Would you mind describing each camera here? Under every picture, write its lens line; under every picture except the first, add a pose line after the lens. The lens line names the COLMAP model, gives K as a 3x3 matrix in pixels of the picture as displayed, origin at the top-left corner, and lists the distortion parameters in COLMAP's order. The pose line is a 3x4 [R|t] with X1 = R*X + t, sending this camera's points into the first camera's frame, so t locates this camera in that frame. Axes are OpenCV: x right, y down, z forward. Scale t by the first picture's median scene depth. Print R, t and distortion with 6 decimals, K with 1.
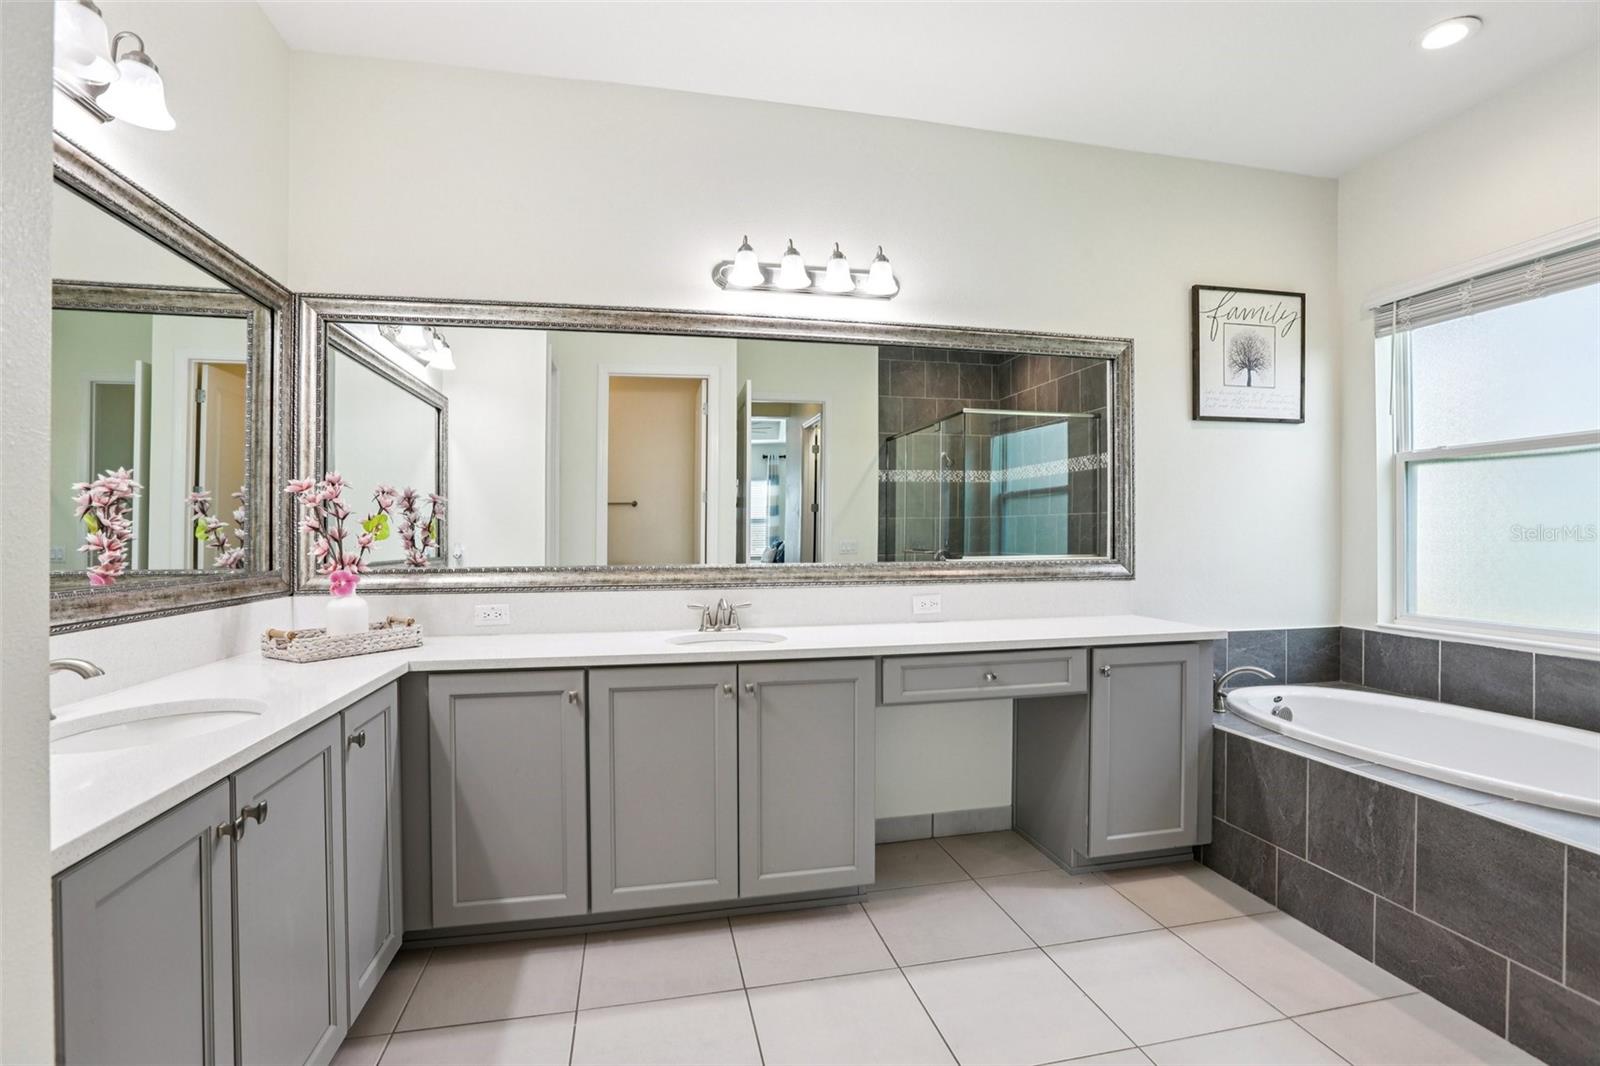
lens RADIAL K [[728.3, 0, 801.2], [0, 728.3, 537.9], [0, 0, 1]] dist [-0.043750, 0.012806]
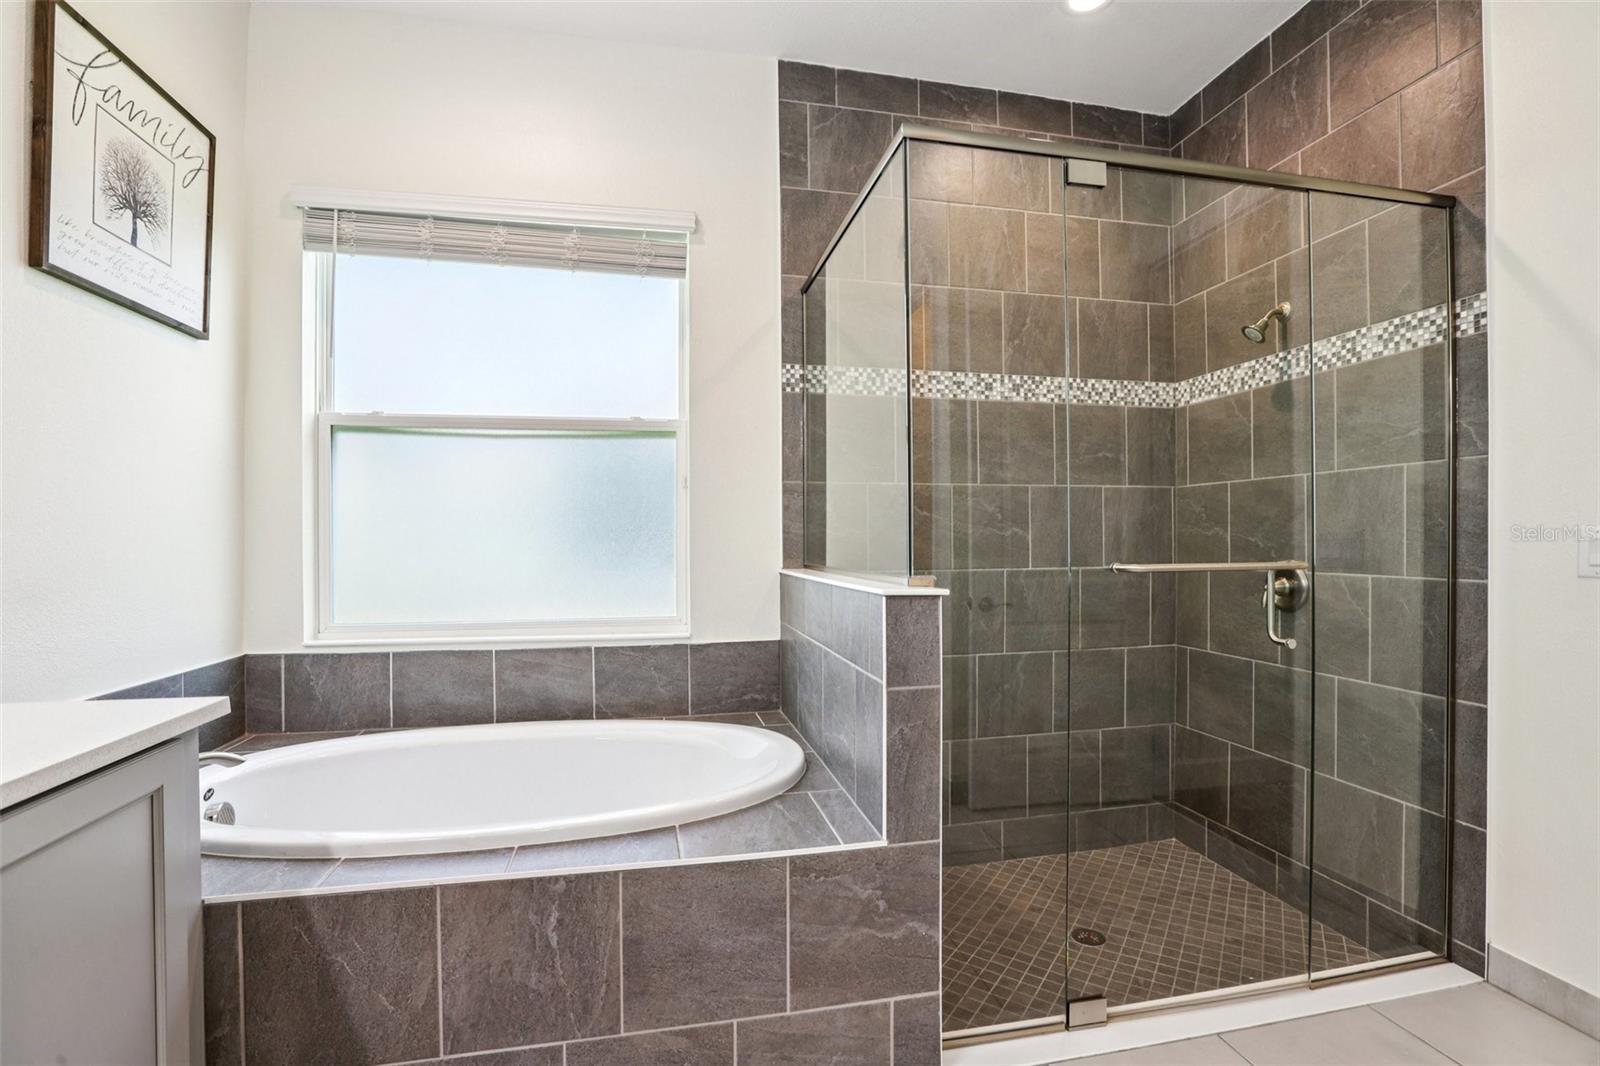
lens RADIAL K [[728.3, 0, 801.2], [0, 728.3, 537.9], [0, 0, 1]] dist [-0.043750, 0.012806]
pose [[0.009759, 0.003653, 0.999946, 0.101159], [0.004363, 0.999984, -0.003695, 0.021753], [-0.999943, 0.004399, 0.009743, 0.560200]]
